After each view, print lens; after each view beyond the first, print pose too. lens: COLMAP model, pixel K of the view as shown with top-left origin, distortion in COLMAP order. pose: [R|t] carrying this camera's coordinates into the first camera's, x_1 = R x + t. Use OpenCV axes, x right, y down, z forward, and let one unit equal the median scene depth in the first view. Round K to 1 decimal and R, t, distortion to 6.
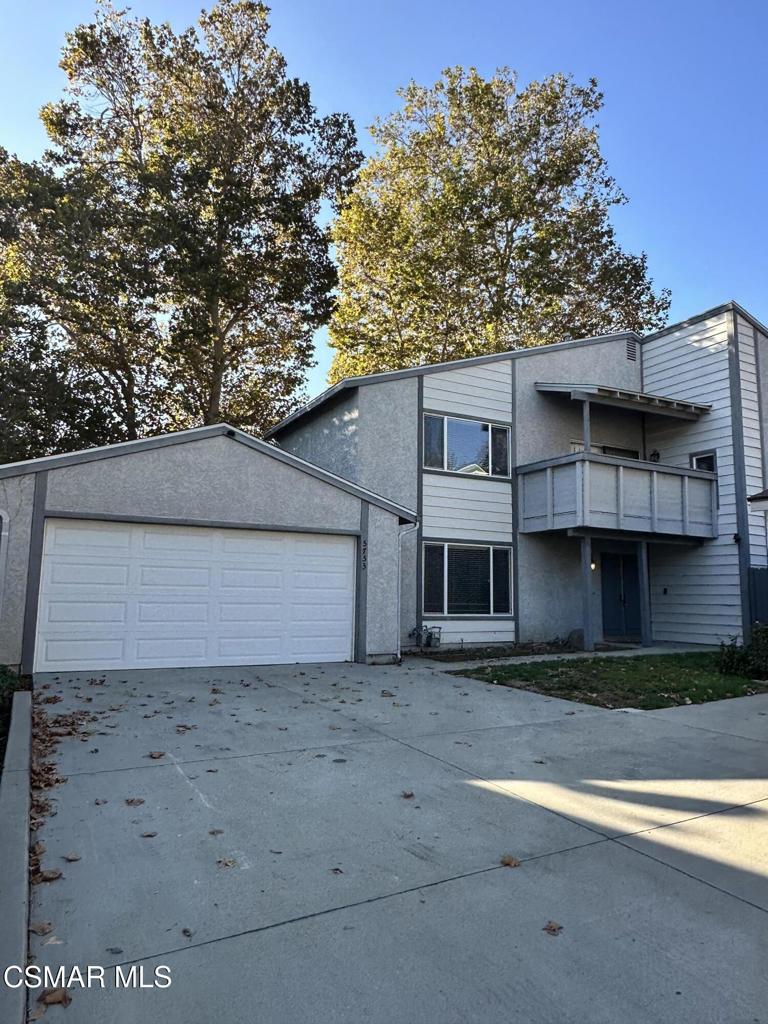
lens RADIAL K [[657.9, 0, 384.0], [0, 657.9, 512.0], [0, 0, 1]] dist [-0.023844, 0.004551]
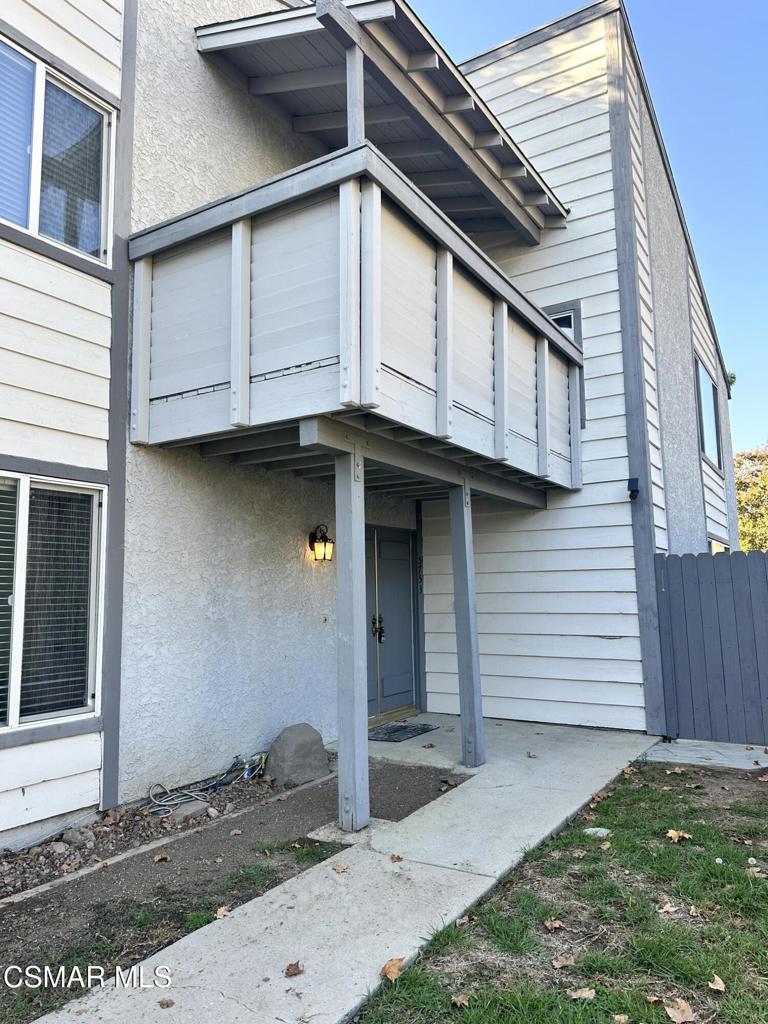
lens RADIAL K [[714.7, 0, 384.6], [0, 714.7, 506.9], [0, 0, 1]] dist [0.079014, -0.119345]
pose [[0.866708, 0.030538, 0.497880, 0.142762], [-0.035907, 0.999354, 0.001209, 0.058672], [-0.497521, -0.018925, 0.867245, 0.655918]]
